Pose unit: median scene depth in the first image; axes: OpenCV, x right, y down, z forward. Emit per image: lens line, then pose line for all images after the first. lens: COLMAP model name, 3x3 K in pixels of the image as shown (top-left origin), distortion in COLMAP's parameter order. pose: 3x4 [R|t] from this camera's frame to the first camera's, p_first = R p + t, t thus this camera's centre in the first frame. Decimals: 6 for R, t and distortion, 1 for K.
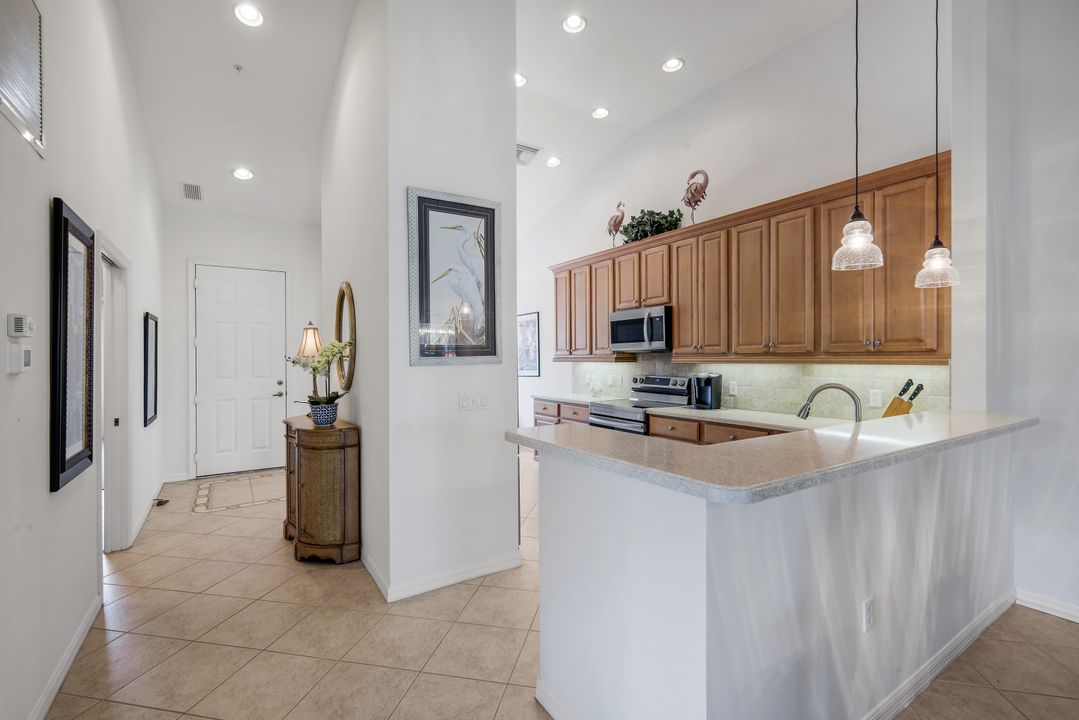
lens RADIAL K [[476.5, 0, 541.8], [0, 476.5, 358.0], [0, 0, 1]] dist [0.001771, 0.000349]
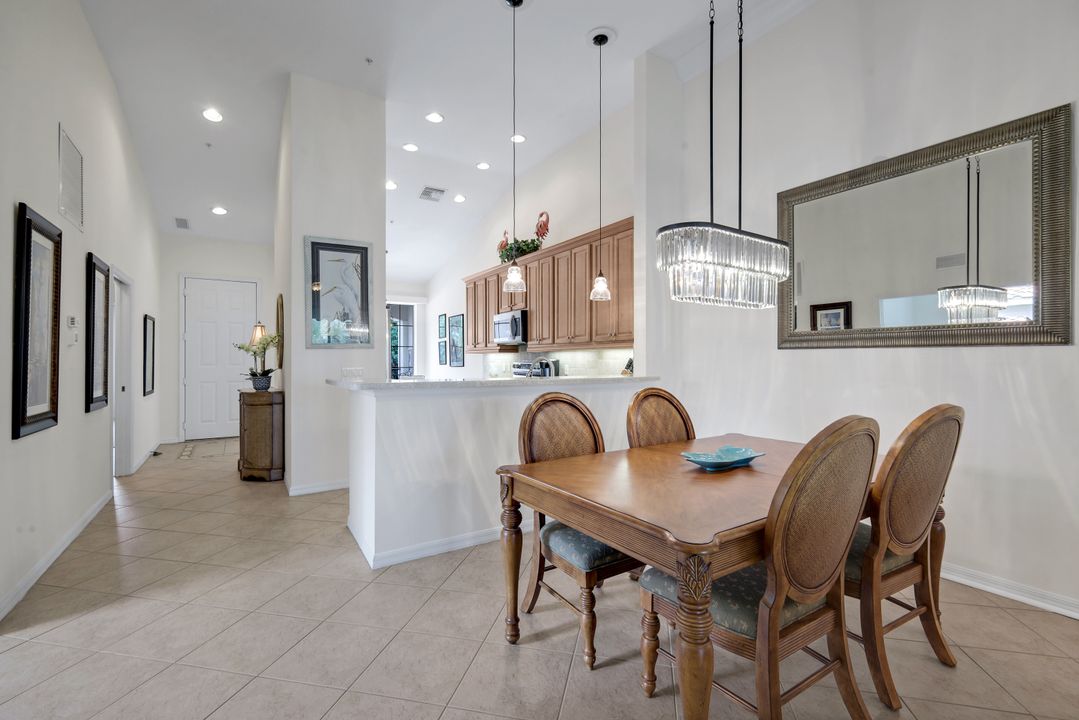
lens RADIAL K [[476.5, 0, 541.8], [0, 476.5, 358.0], [0, 0, 1]] dist [0.001771, 0.000349]
pose [[0.999892, 0.002708, -0.014432, 0.440885], [-0.002762, 0.999989, -0.003685, 0.042652], [0.014422, 0.003724, 0.999889, -0.475687]]
